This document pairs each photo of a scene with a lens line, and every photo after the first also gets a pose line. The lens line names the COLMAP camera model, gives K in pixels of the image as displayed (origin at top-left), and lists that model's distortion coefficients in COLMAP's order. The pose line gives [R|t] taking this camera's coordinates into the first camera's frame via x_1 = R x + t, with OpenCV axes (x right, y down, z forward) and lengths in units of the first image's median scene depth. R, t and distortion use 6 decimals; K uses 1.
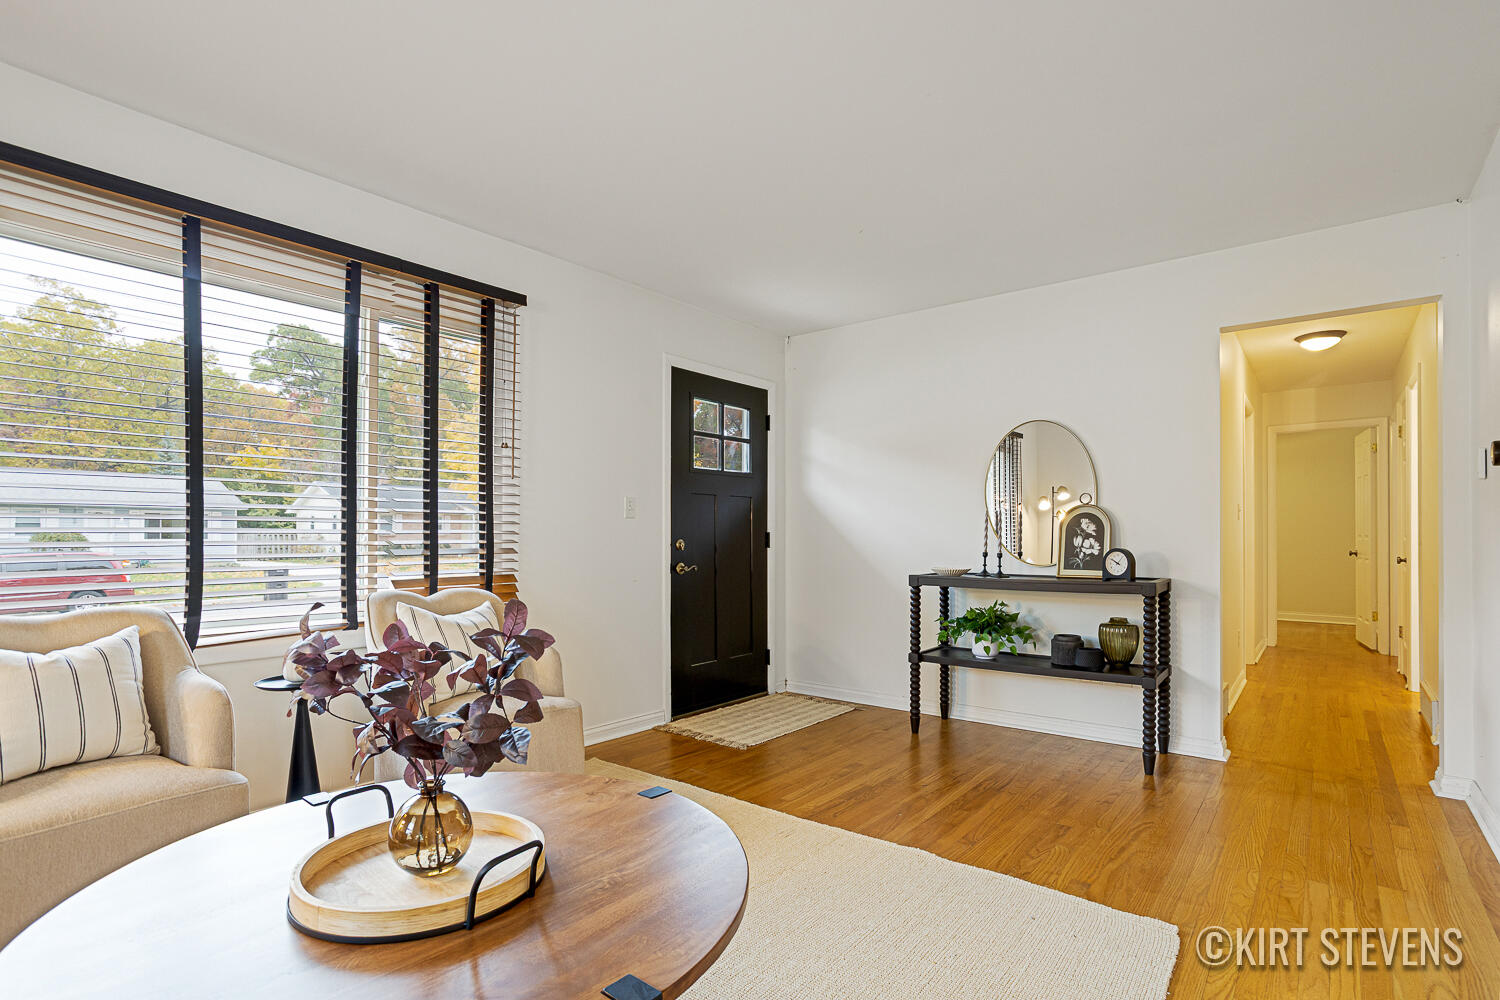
lens RADIAL K [[729.3, 0, 750.0], [0, 729.3, 500.0], [0, 0, 1]] dist [-0.054596, 0.033547]
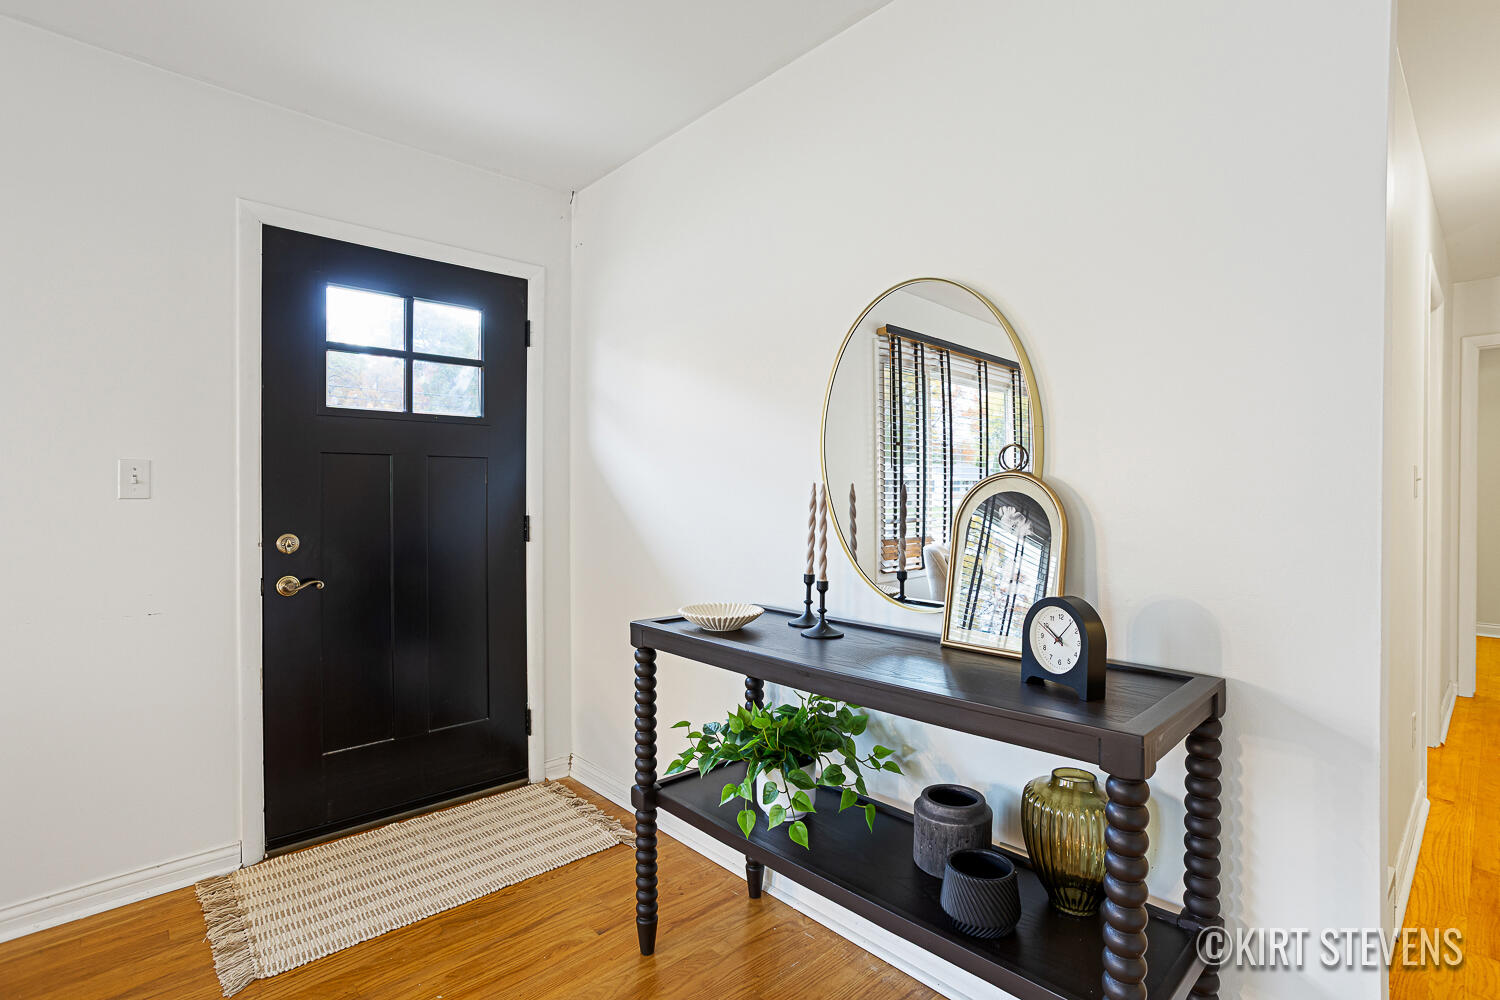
lens RADIAL K [[712.8, 0, 749.3], [0, 712.8, 478.7], [0, 0, 1]] dist [-0.053212, 0.030003]
pose [[0.989399, -0.002485, -0.145204, 0.323329], [0.006501, 0.999609, 0.027189, -0.001387], [0.145079, -0.027844, 0.989028, 0.502413]]
